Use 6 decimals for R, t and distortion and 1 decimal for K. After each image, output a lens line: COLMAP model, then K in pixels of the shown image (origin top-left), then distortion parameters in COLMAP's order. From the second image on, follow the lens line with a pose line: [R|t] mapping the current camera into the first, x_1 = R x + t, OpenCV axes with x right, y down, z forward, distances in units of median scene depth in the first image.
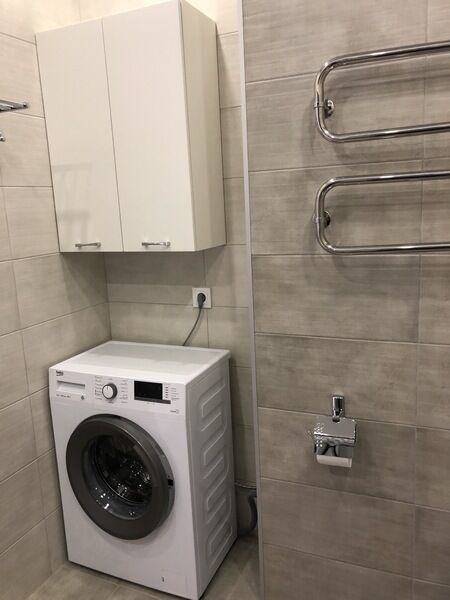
lens RADIAL K [[489.7, 0, 224.5], [0, 489.7, 299.4], [0, 0, 1]] dist [0.007159, 0.001432]
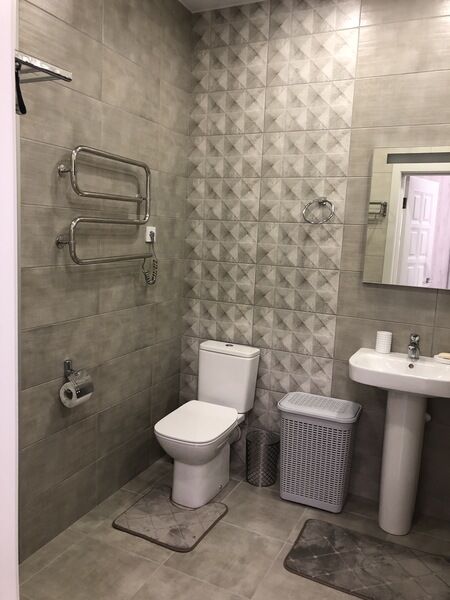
lens RADIAL K [[489.7, 0, 224.8], [0, 489.7, 299.4], [0, 0, 1]] dist [0.007159, 0.001432]
pose [[0.018974, -0.087428, 0.995990, -1.271857], [0.147565, 0.985505, 0.083697, -0.041567], [-0.988870, 0.145385, 0.031601, 0.472756]]
